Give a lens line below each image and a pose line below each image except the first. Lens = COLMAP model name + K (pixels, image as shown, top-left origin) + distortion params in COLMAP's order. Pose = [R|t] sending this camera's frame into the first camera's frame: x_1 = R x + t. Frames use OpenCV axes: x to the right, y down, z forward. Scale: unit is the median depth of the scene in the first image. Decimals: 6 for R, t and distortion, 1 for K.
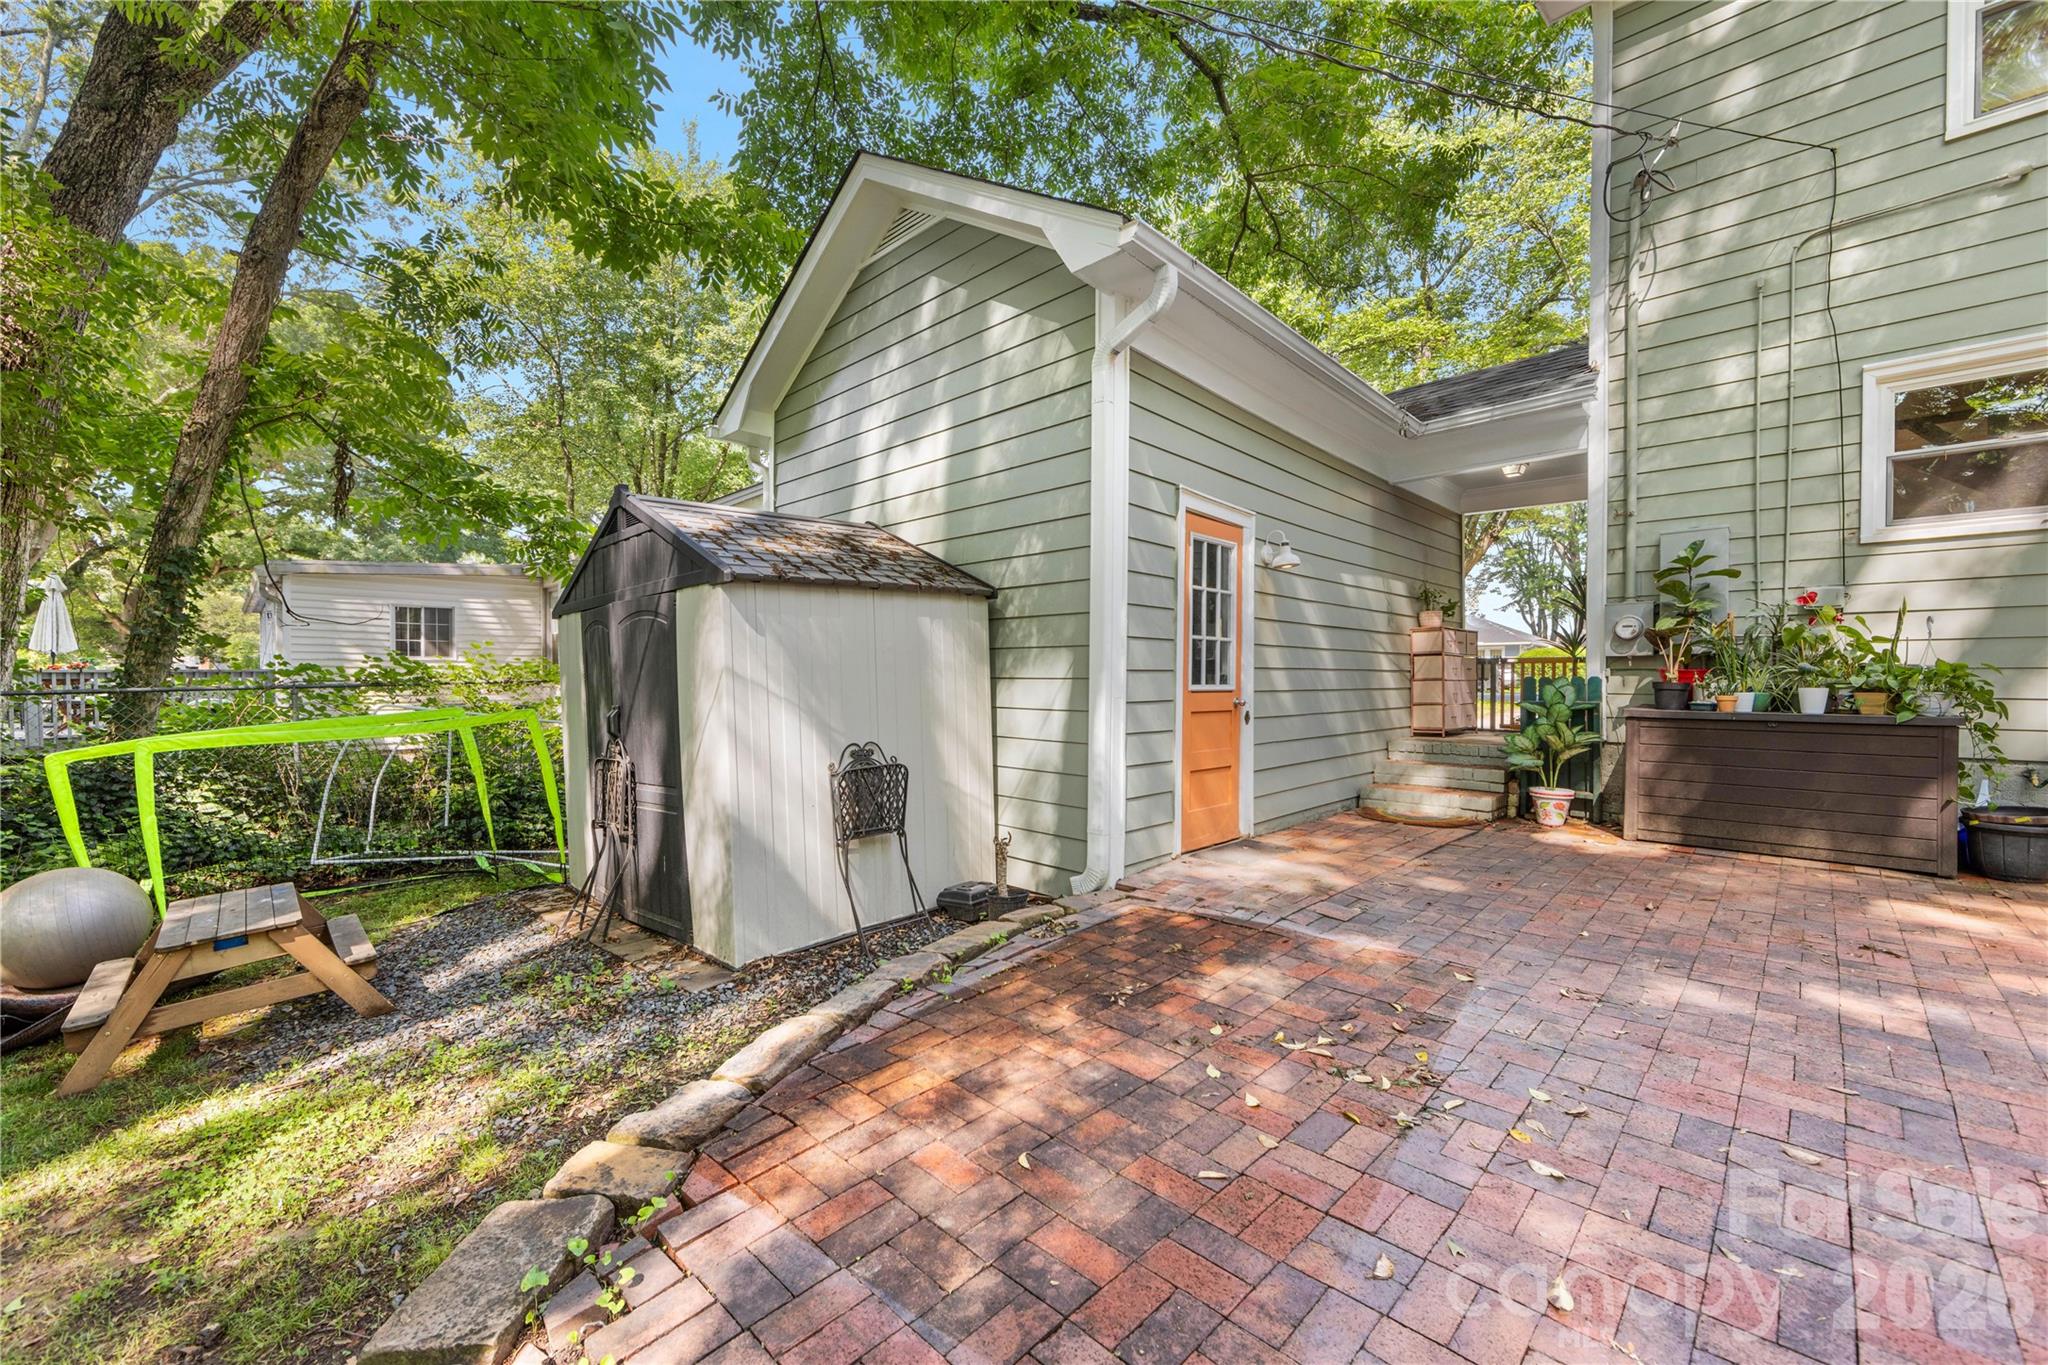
lens RADIAL K [[778.8, 0, 1024.0], [0, 778.8, 682.5], [0, 0, 1]] dist [0.001194, 0.000271]
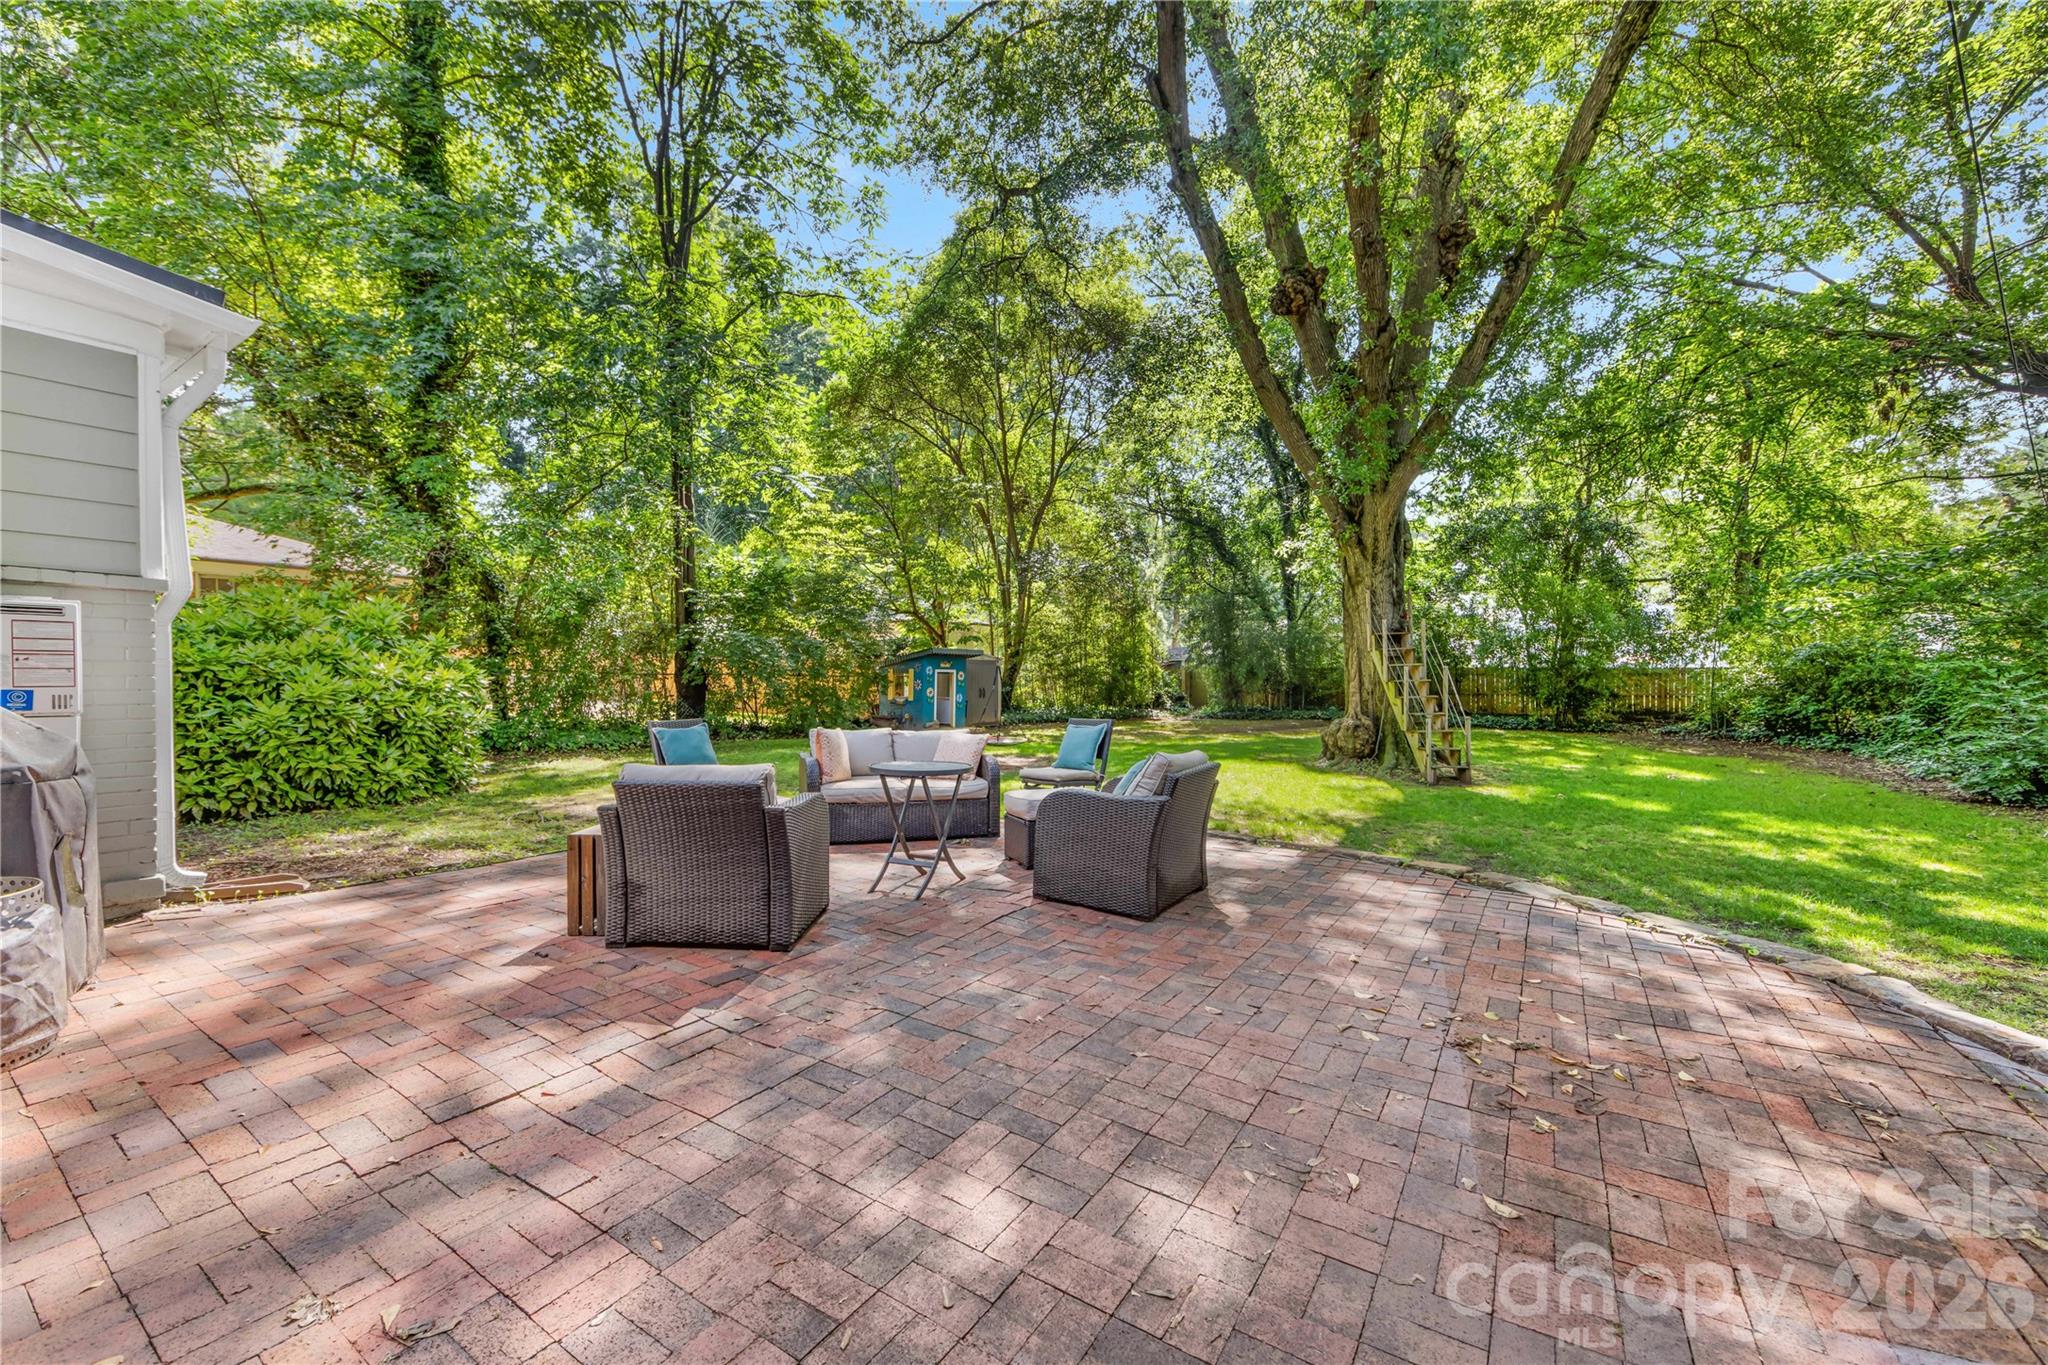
lens RADIAL K [[778.8, 0, 1024.0], [0, 778.8, 682.5], [0, 0, 1]] dist [0.001194, 0.000271]
pose [[-0.977417, 0.011241, -0.211020, 1.391777], [0.006958, 0.999755, 0.021027, -0.055433], [0.211204, 0.019084, -0.977256, 1.995491]]
